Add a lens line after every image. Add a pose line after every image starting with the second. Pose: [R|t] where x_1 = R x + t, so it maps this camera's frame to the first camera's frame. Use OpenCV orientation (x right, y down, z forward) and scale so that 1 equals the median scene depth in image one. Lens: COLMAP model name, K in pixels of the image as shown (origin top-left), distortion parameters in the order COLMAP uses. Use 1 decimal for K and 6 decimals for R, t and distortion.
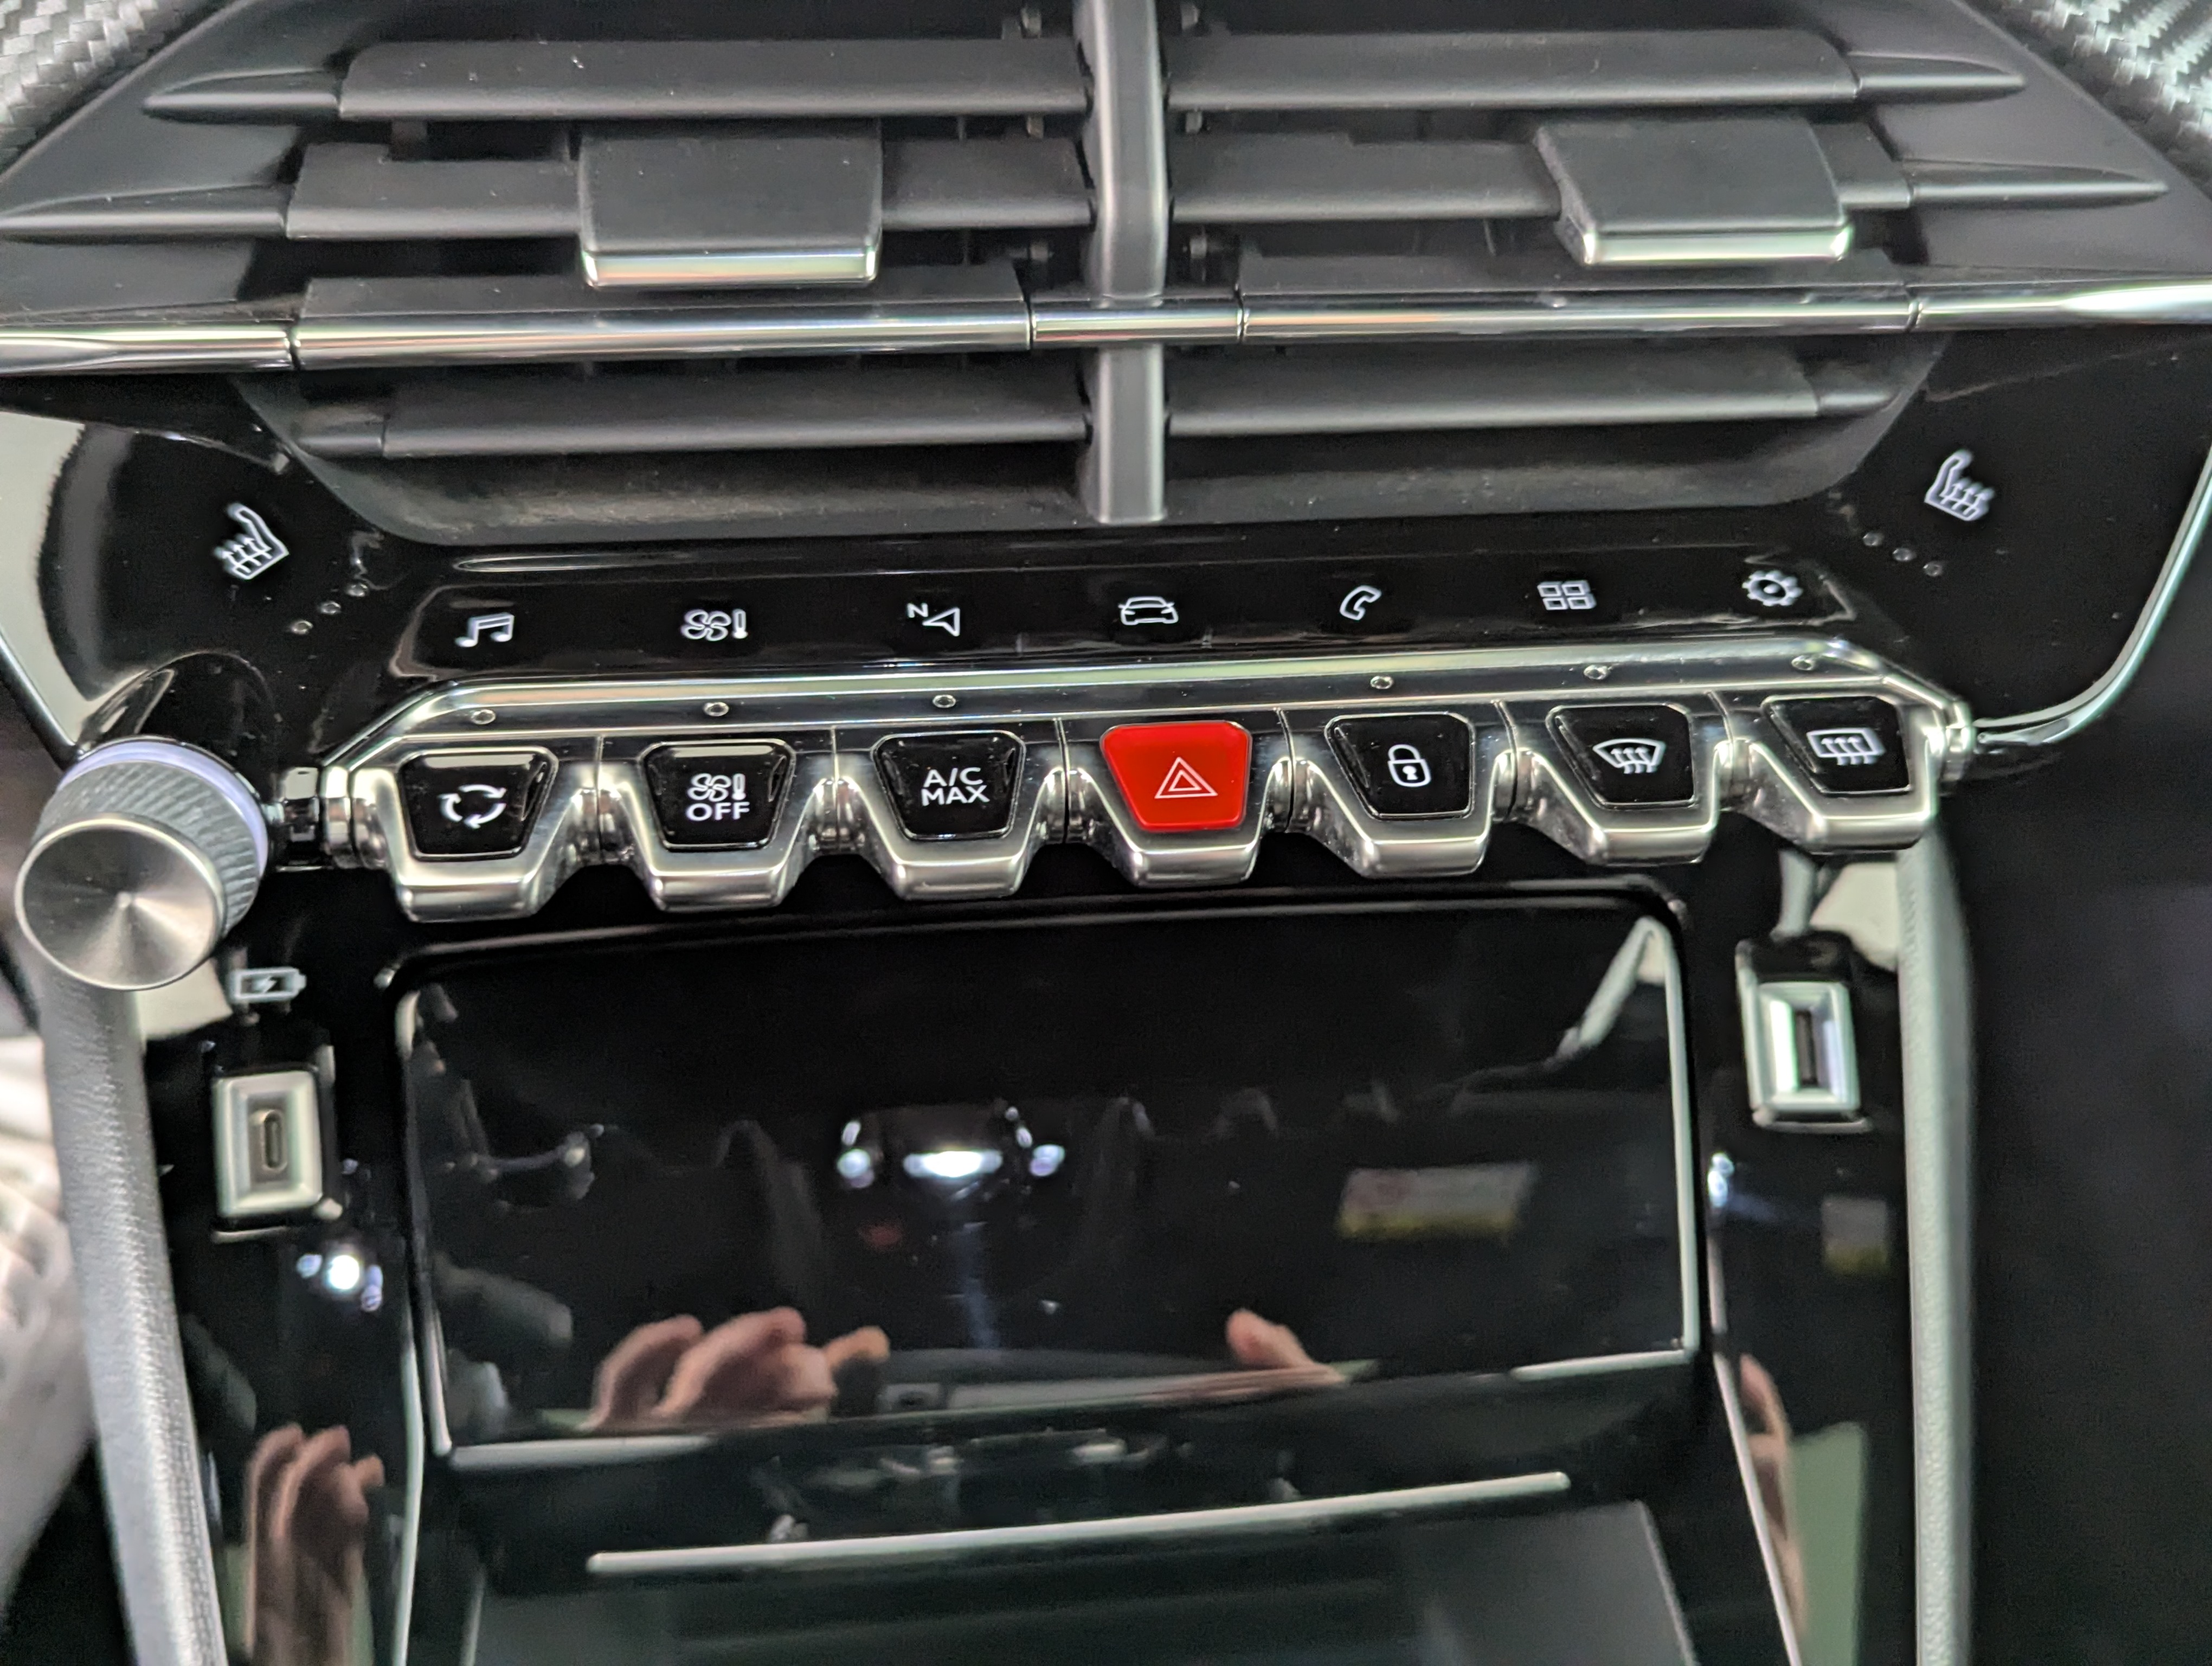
lens RADIAL K [[2201.4, 0, 1106.0], [0, 2201.4, 833.0], [0, 0, 1]] dist [-0.003546, -0.009795]
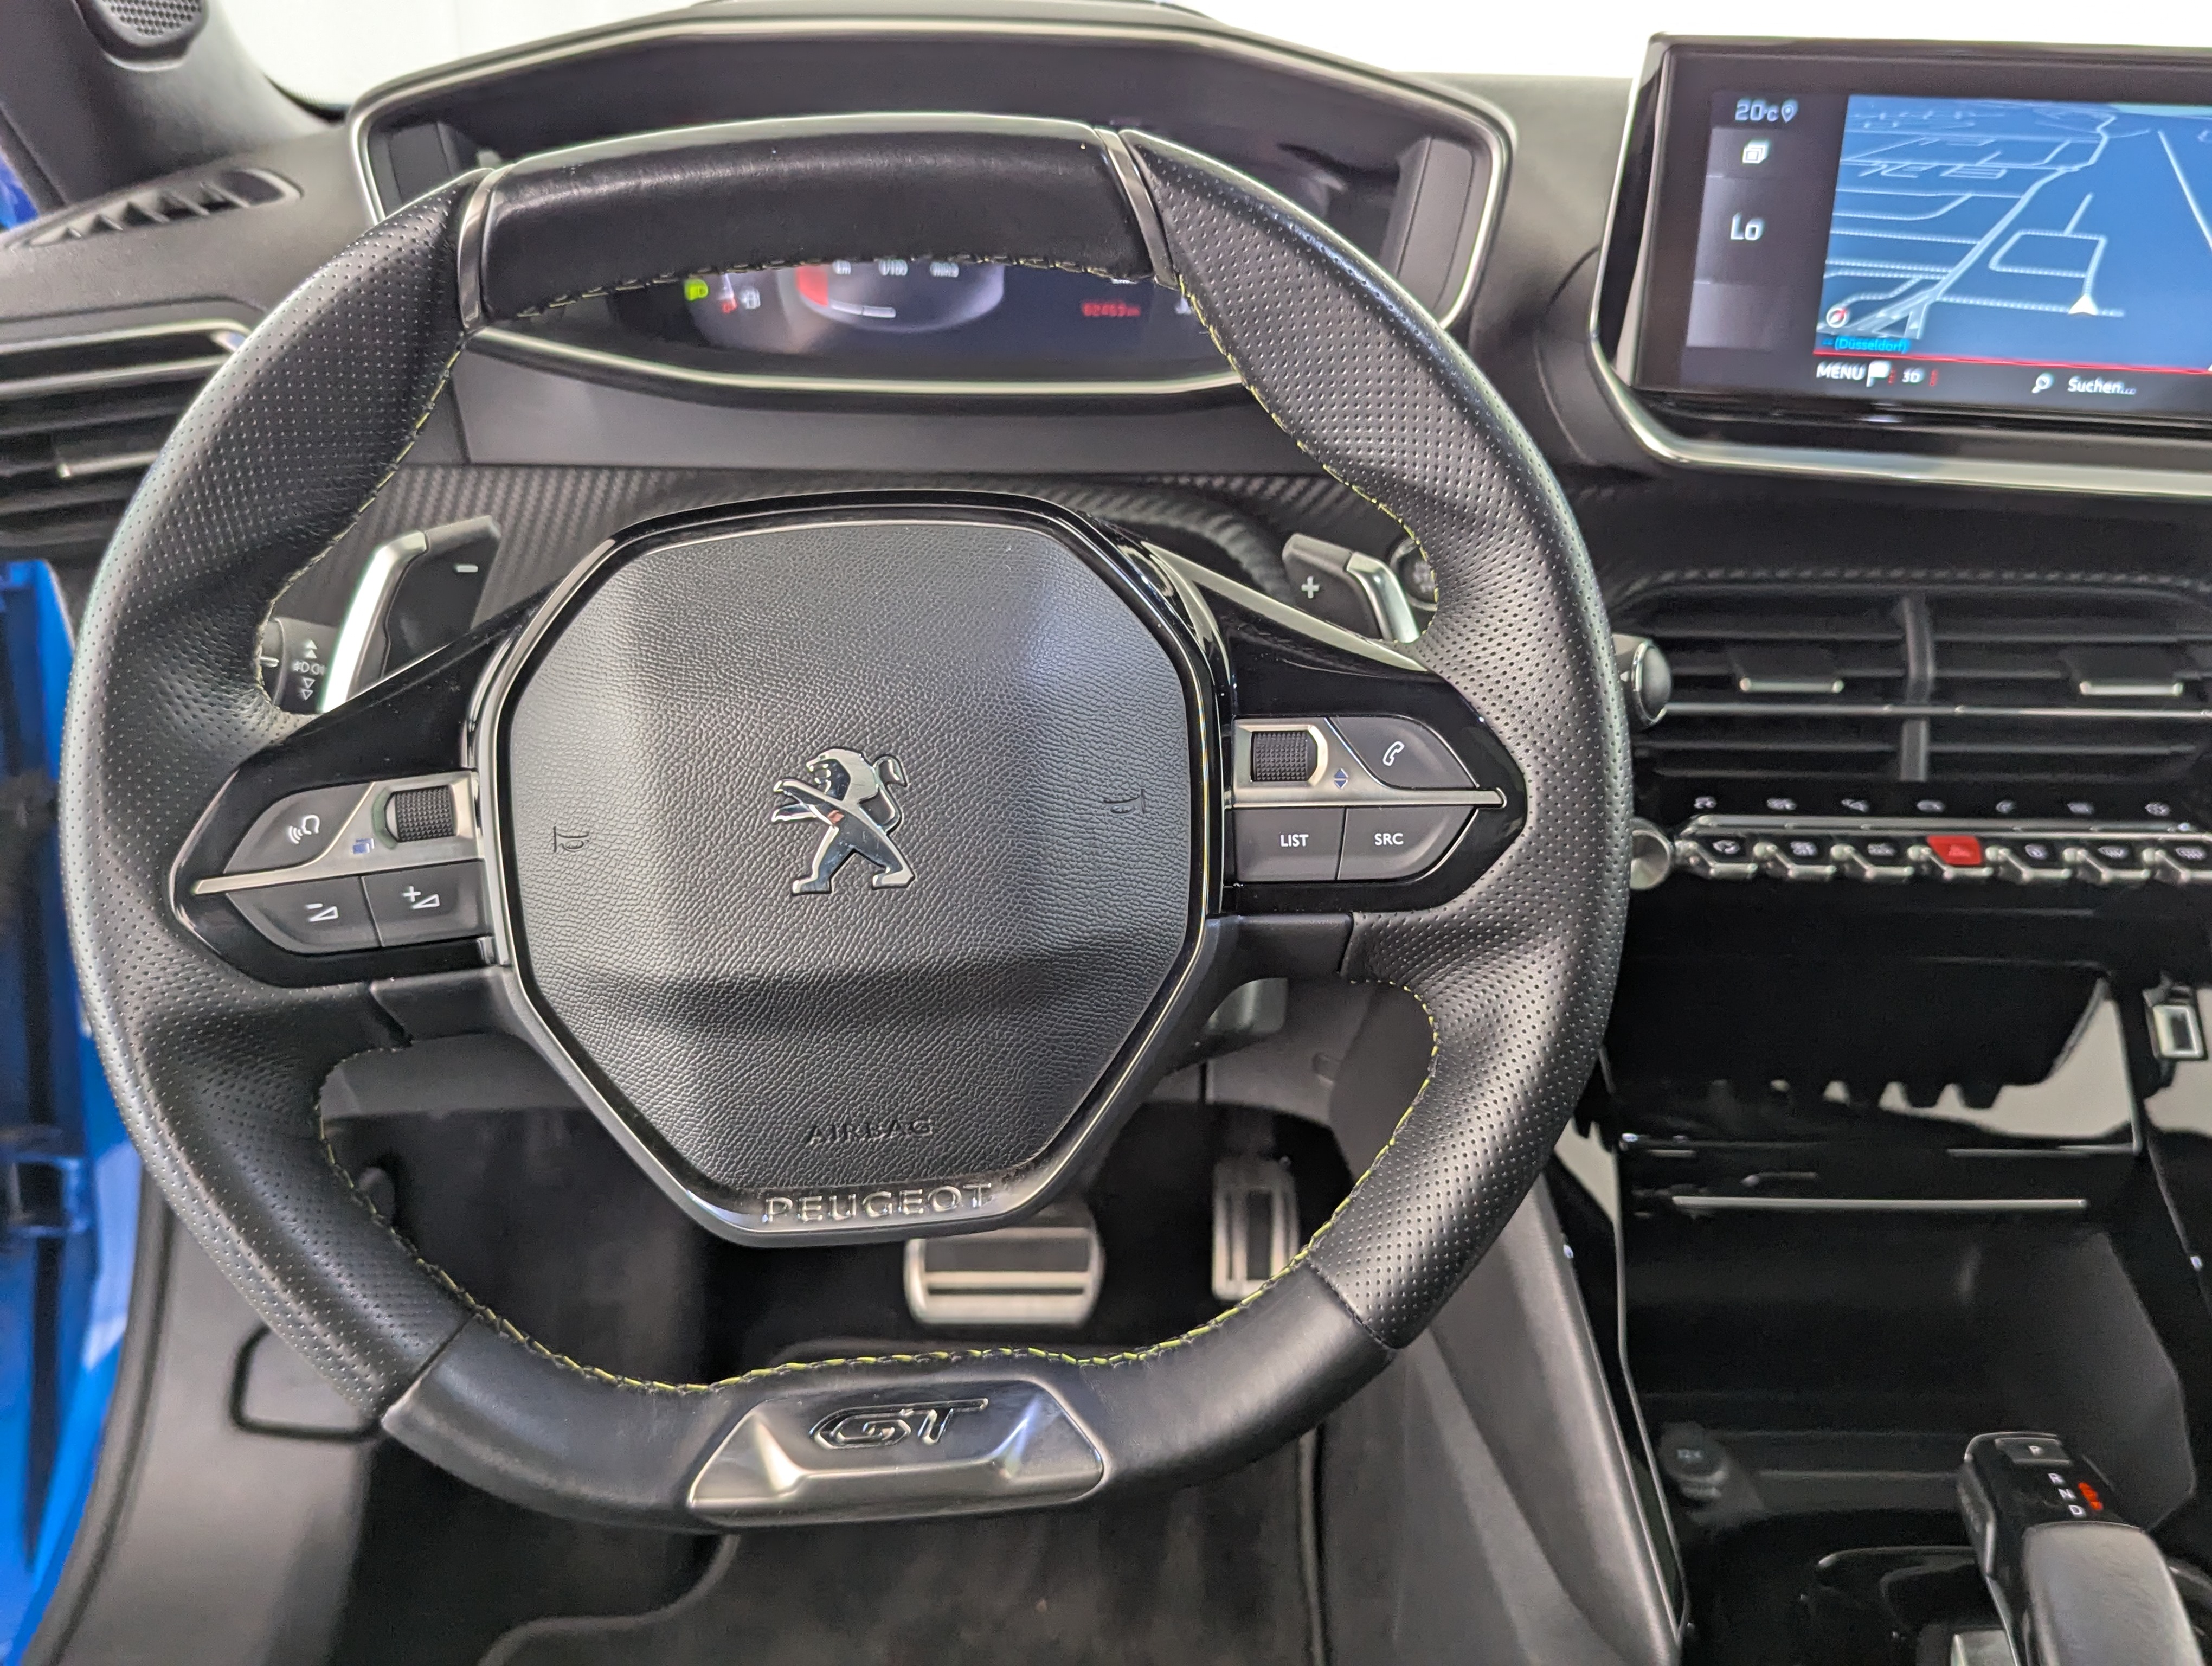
lens RADIAL K [[2129.5, 0, 1114.3], [0, 2129.5, 829.0], [0, 0, 1]] dist [0.025646, 0.009044]
pose [[0.993784, 0.028320, -0.107660, -0.738711], [-0.054257, 0.967679, -0.246278, 0.674003], [0.097206, 0.250589, 0.963201, -1.785799]]
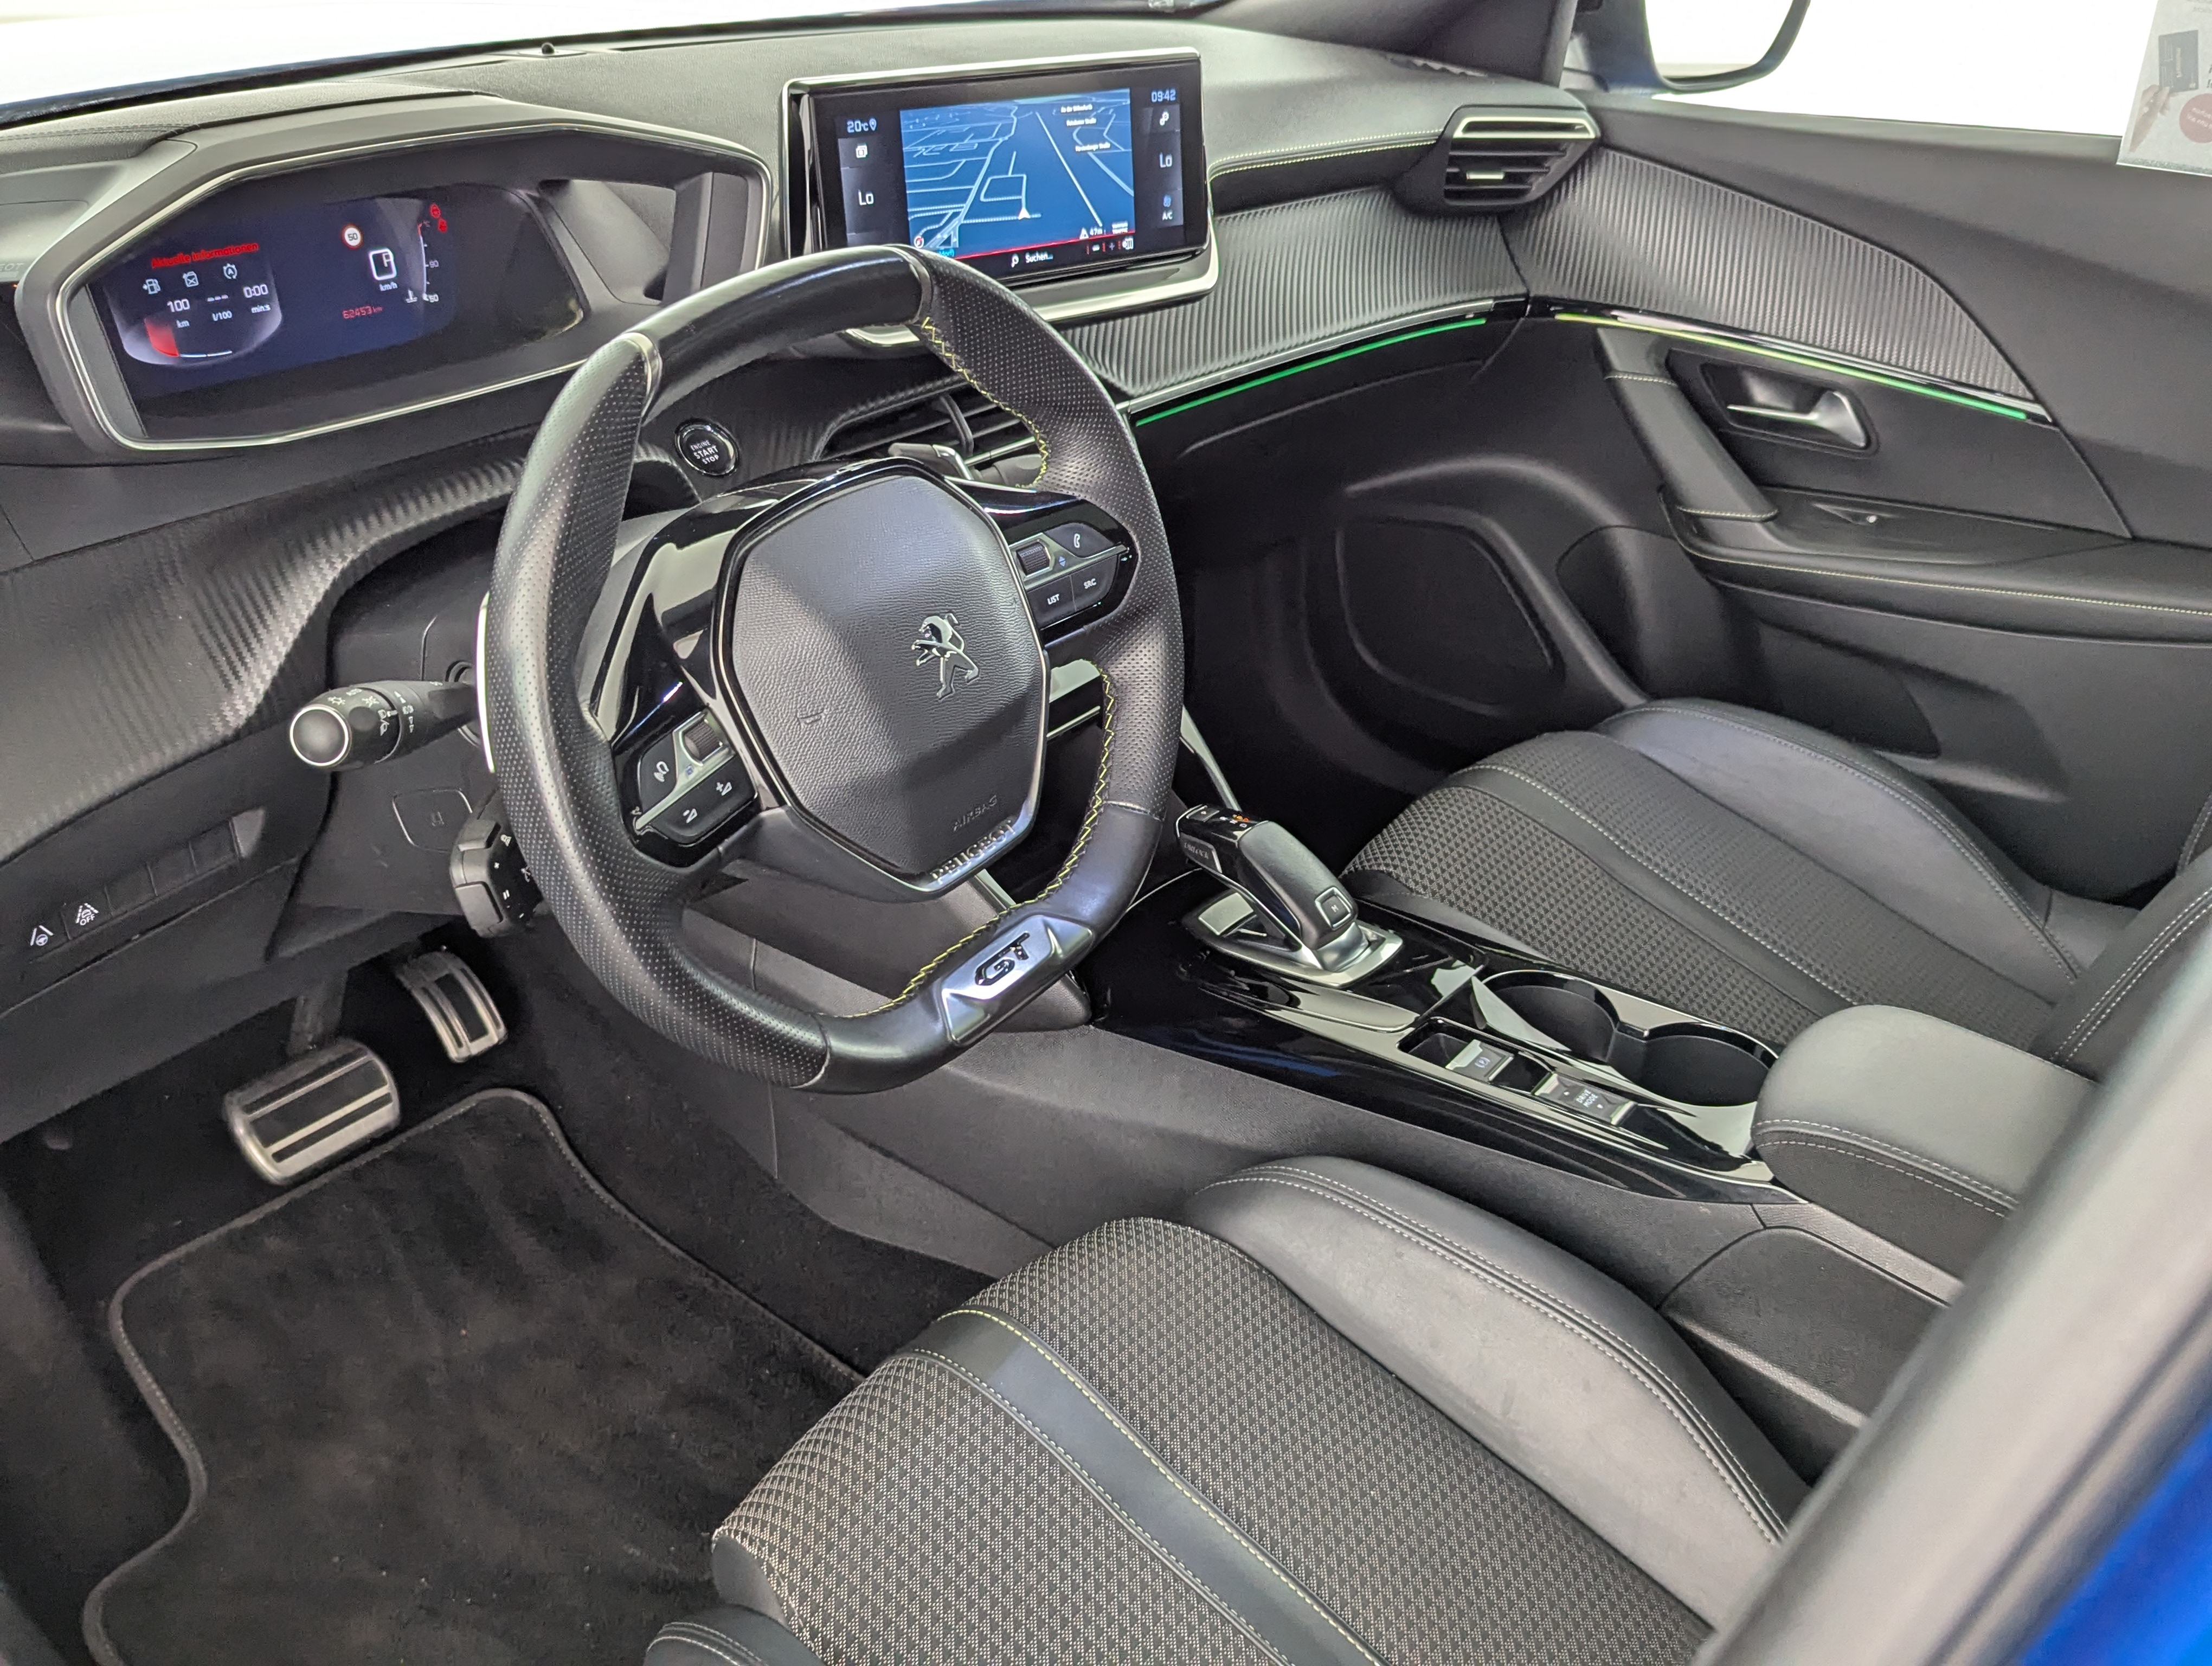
lens RADIAL K [[2113.5, 0, 1106.0], [0, 2113.5, 833.0], [0, 0, 1]] dist [0.063294, -0.033839]
pose [[0.708620, -0.342947, 0.616640, -2.984538], [0.415309, 0.909236, 0.028418, 0.510409], [-0.570417, 0.235959, 0.786732, -2.691472]]
